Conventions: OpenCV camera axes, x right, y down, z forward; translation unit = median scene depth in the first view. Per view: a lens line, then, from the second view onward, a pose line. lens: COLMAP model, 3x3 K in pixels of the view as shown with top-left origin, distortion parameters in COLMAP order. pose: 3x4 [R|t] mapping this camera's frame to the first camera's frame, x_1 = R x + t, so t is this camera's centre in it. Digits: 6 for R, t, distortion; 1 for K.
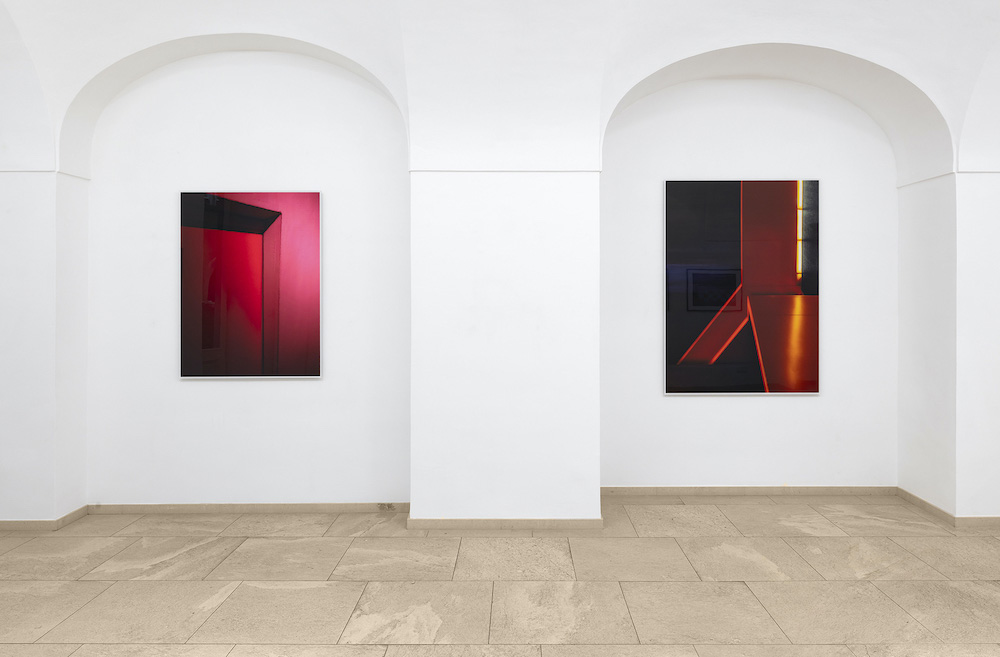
lens RADIAL K [[709.6, 0, 419.9], [0, 709.6, 260.0], [0, 0, 1]] dist [-0.001036, -0.000802]
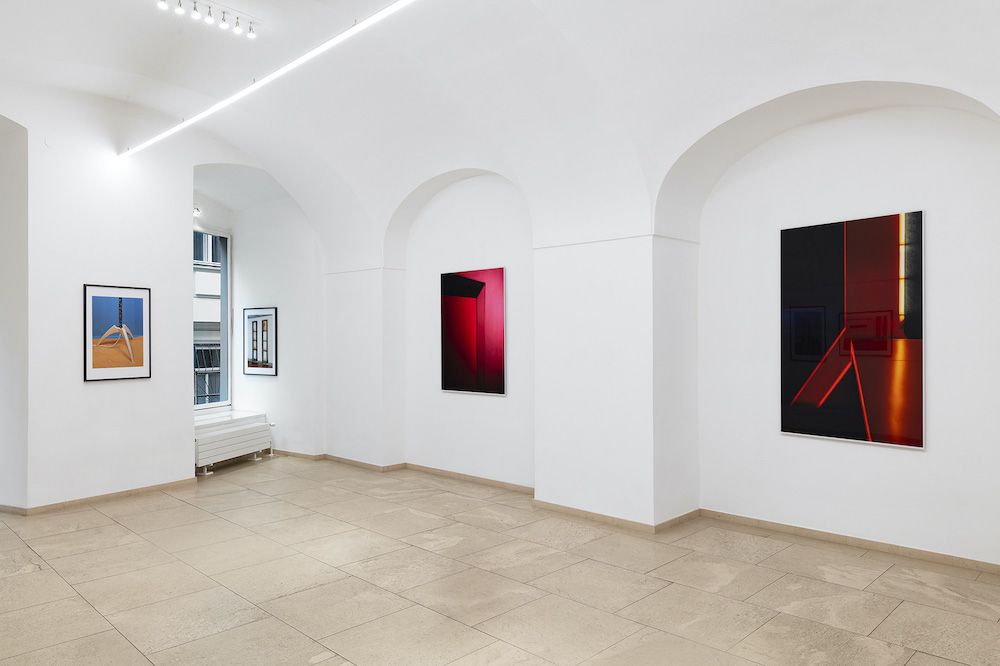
lens RADIAL K [[636.3, 0, 440.4], [0, 636.3, 305.0], [0, 0, 1]] dist [-0.000332, -0.002278]
pose [[0.701913, -0.037183, -0.711291, 0.706364], [0.031500, 0.999280, -0.021153, 0.004678], [0.711566, -0.007558, 0.702579, -0.004477]]
